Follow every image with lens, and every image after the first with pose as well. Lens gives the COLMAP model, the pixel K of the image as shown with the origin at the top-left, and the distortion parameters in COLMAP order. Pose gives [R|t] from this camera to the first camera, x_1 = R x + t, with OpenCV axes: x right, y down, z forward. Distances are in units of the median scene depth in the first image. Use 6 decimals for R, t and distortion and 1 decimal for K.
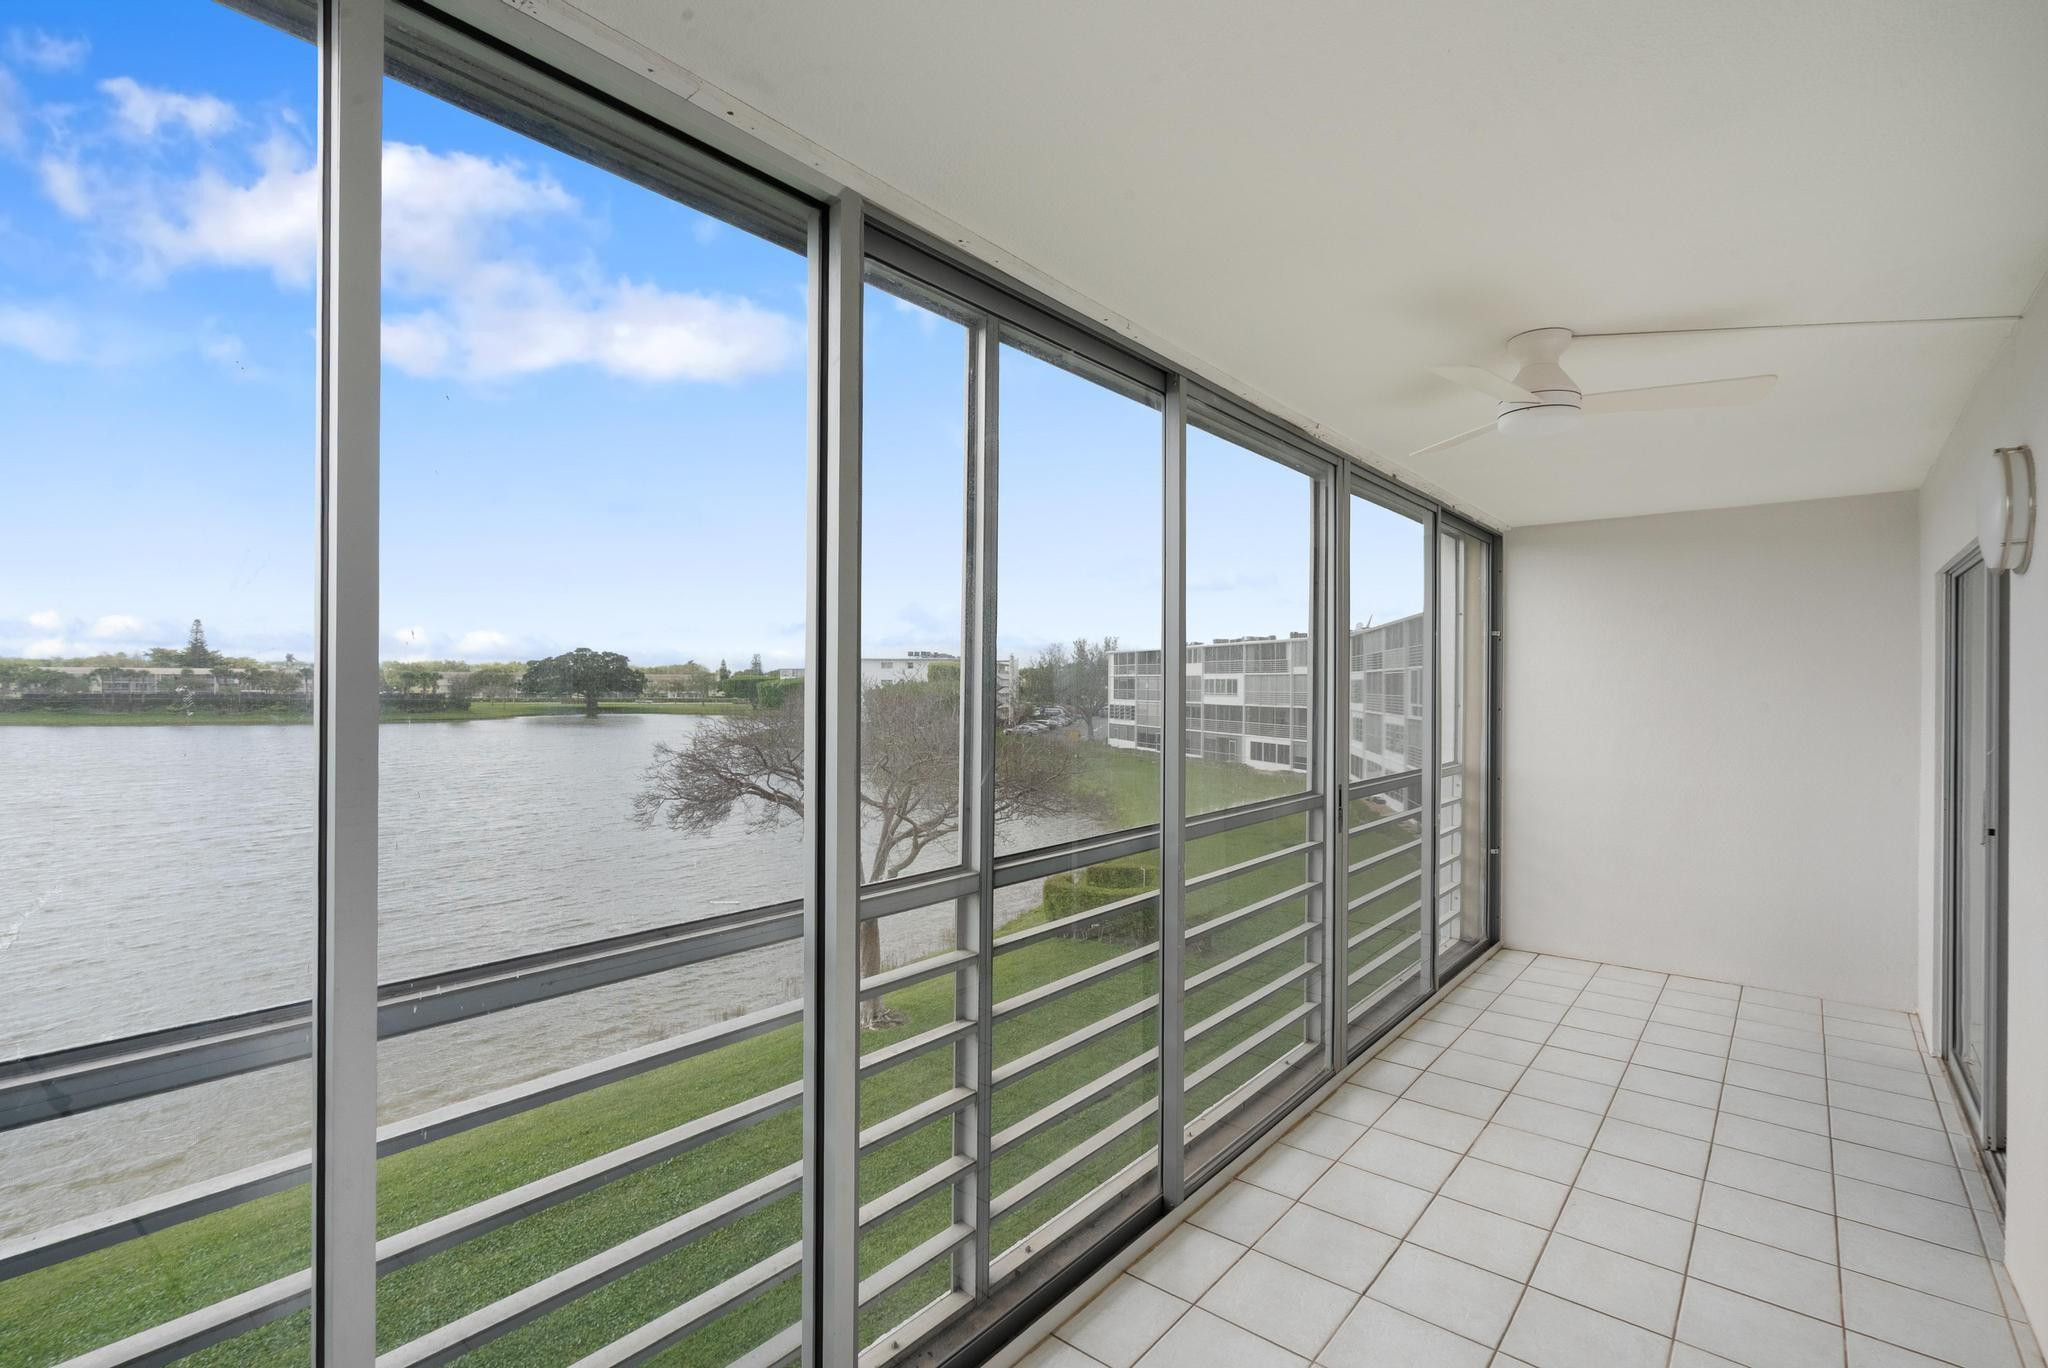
lens RADIAL K [[945.1, 0, 1021.3], [0, 945.1, 678.7], [0, 0, 1]] dist [-0.000364, 0.000038]
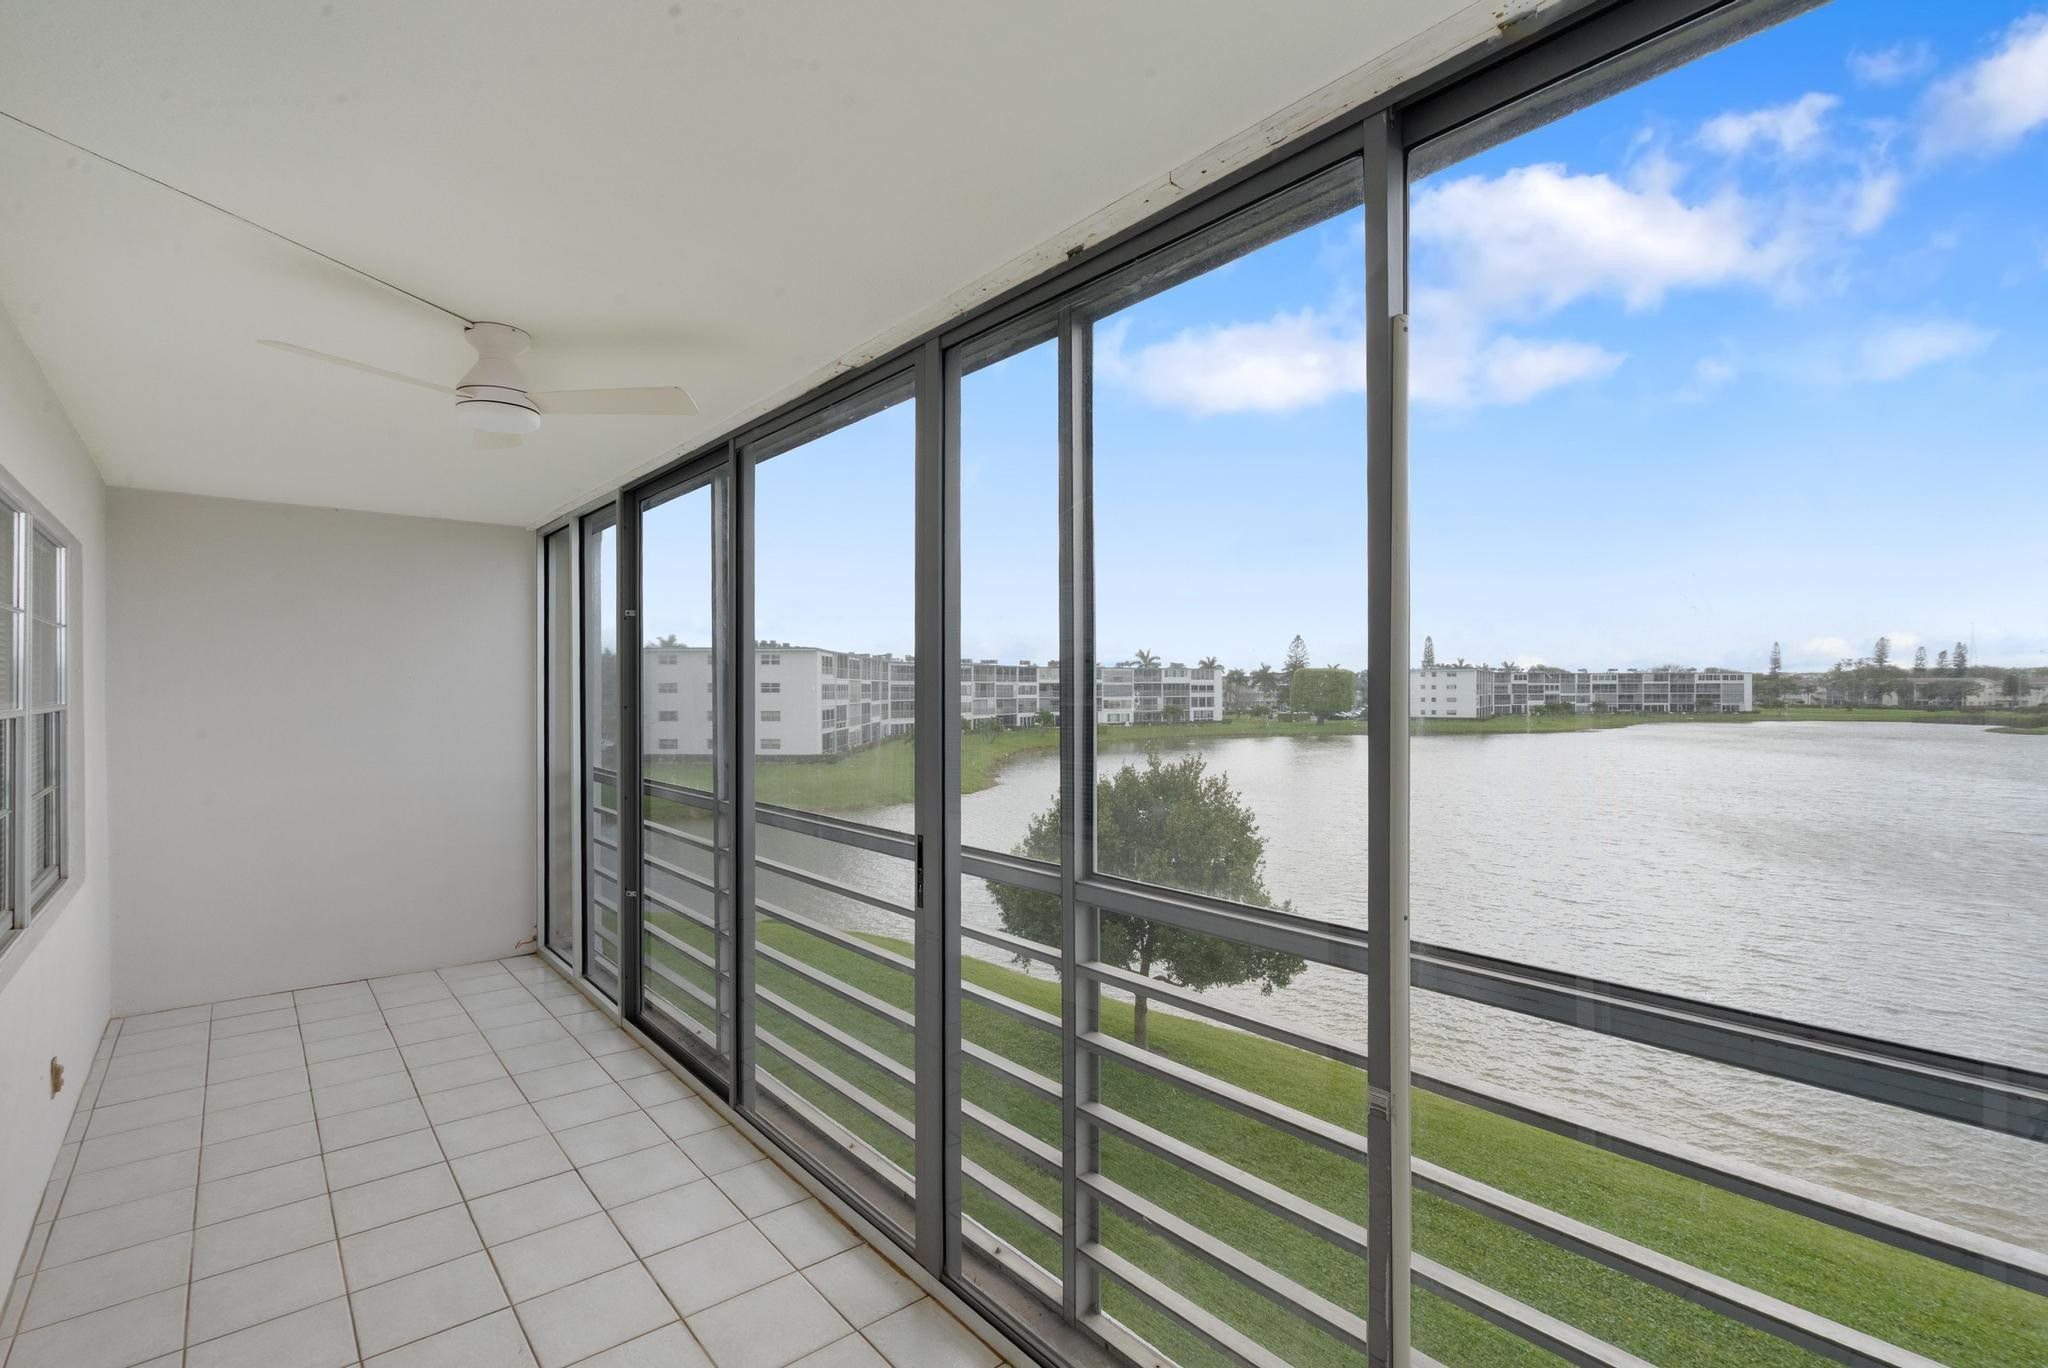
lens RADIAL K [[945.1, 0, 1021.3], [0, 945.1, 678.7], [0, 0, 1]] dist [-0.000364, 0.000038]
pose [[-0.179644, -0.017696, -0.983573, 0.925730], [0.006522, 0.999795, -0.019179, 0.014939], [0.983710, -0.009860, -0.179492, 1.119811]]
